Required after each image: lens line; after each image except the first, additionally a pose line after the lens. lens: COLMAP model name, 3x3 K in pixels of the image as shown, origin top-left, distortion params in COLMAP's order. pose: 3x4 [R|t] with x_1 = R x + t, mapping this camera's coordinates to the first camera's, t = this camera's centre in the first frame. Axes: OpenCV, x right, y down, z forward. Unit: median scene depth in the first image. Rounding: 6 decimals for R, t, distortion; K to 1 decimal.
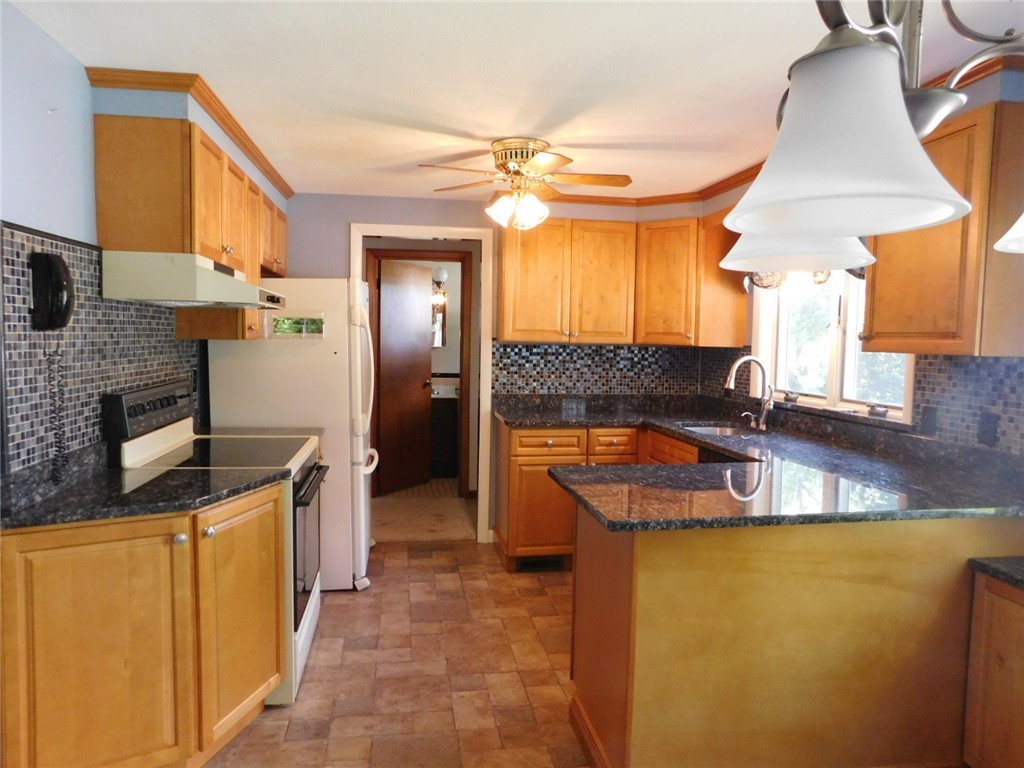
lens RADIAL K [[673.7, 0, 512.0], [0, 673.7, 384.0], [0, 0, 1]] dist [-0.071890, 0.053061]
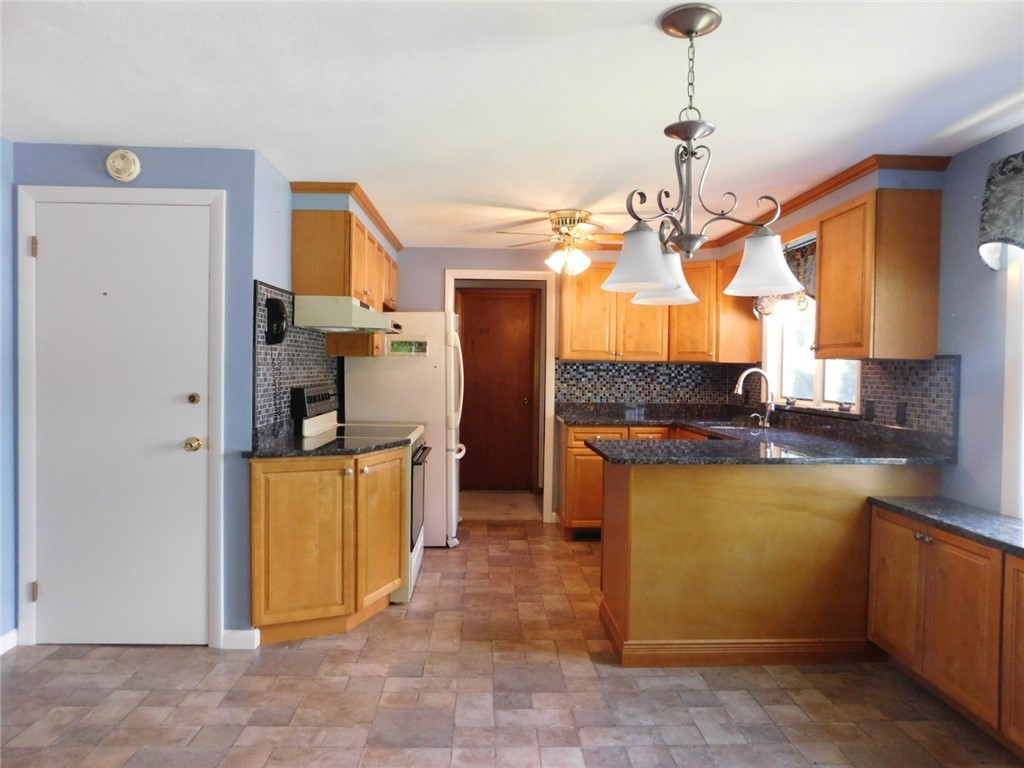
lens RADIAL K [[673.7, 0, 512.0], [0, 673.7, 384.0], [0, 0, 1]] dist [-0.071890, 0.053061]
pose [[0.993086, -0.000944, -0.117386, 0.043610], [-0.004624, 0.998877, -0.047158, 0.046391], [0.117299, 0.047375, 0.991966, -0.291819]]
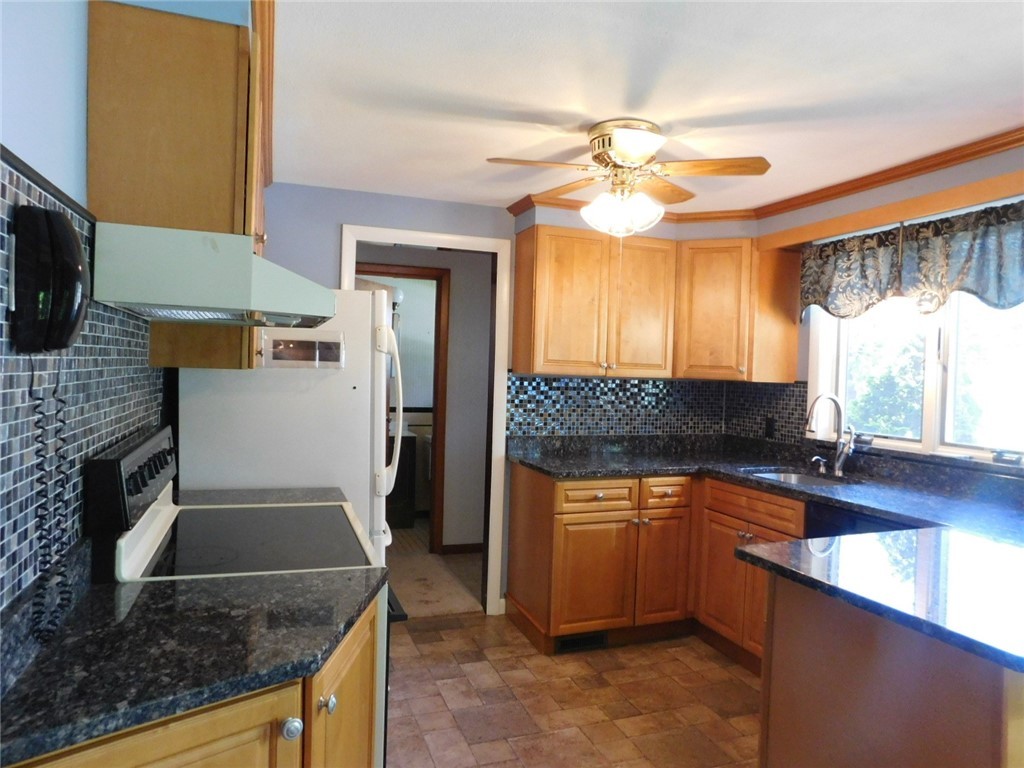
lens RADIAL K [[673.7, 0, 512.0], [0, 673.7, 384.0], [0, 0, 1]] dist [-0.071890, 0.053061]
pose [[0.981377, 0.007838, 0.191933, -0.211969], [0.000271, 0.999110, -0.042188, -0.016603], [-0.192093, 0.041454, 0.980501, 0.199935]]
